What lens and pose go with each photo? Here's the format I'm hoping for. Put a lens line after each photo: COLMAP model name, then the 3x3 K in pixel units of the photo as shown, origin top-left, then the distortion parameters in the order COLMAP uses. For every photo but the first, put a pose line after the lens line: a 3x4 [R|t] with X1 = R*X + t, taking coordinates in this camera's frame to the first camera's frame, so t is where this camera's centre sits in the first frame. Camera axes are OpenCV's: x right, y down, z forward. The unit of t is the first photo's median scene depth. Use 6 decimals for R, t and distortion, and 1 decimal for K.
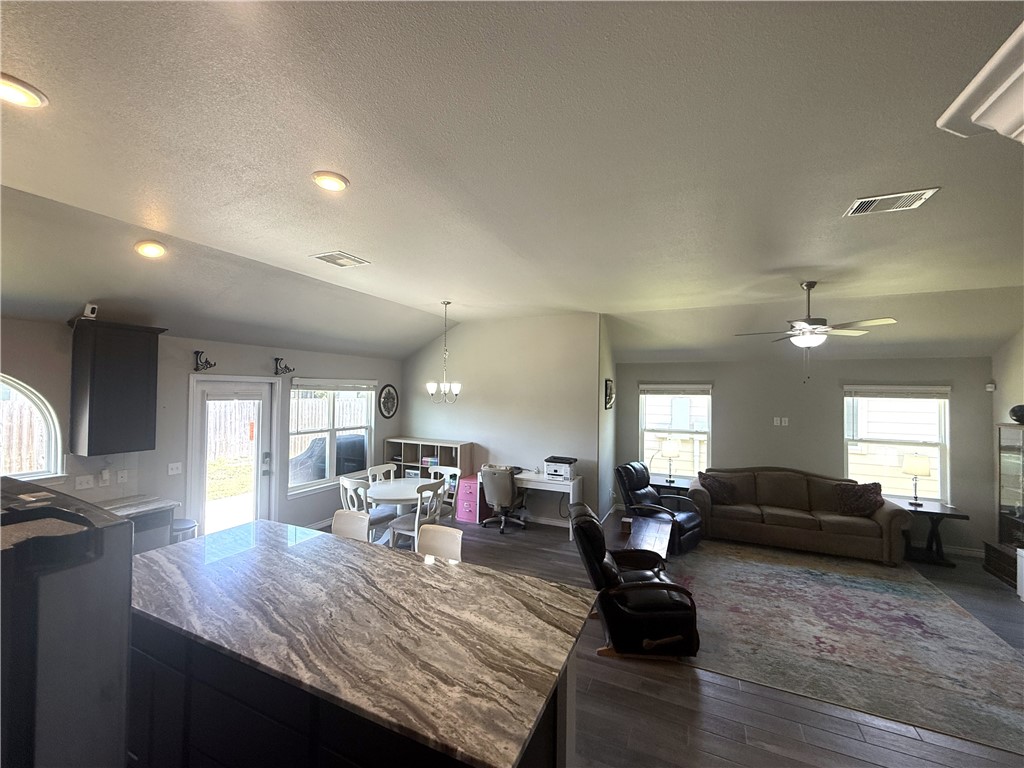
lens RADIAL K [[411.3, 0, 510.1], [0, 411.3, 380.9], [0, 0, 1]] dist [0.000175, -0.000021]
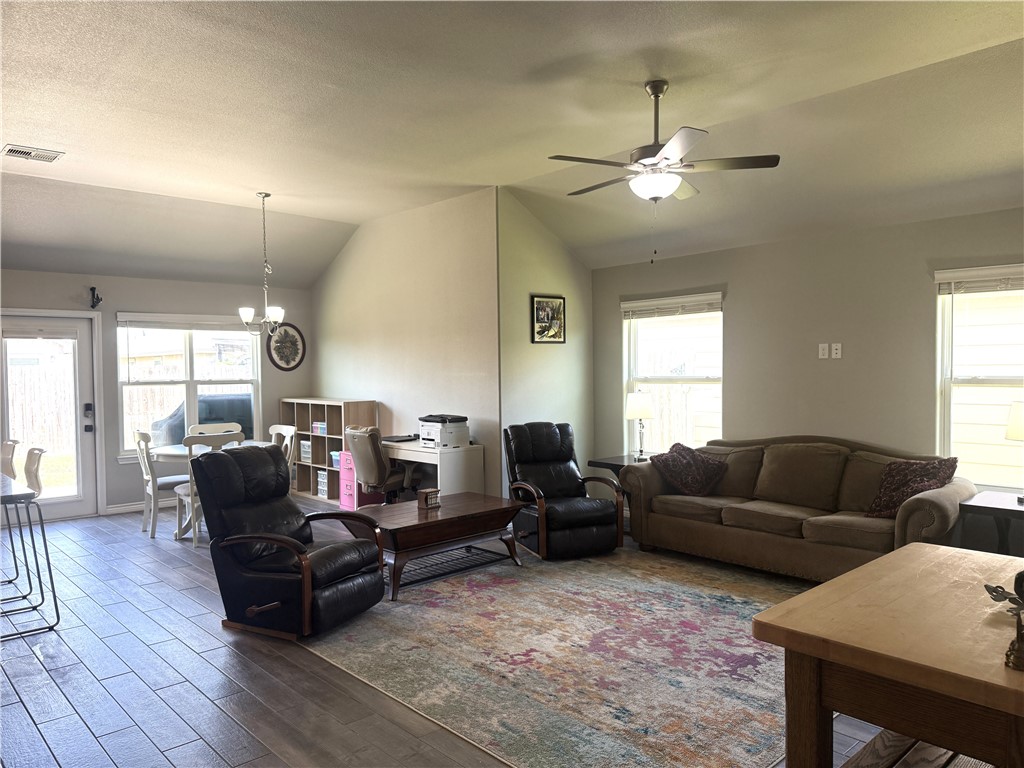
lens RADIAL K [[721.7, 0, 512.0], [0, 721.7, 384.0], [0, 0, 1]] dist [0.074410, -0.094074]
pose [[0.924865, -0.015662, -0.379972, 0.736128], [0.033864, 0.998574, 0.041266, 0.101989], [0.378784, -0.051033, 0.924077, -0.026743]]
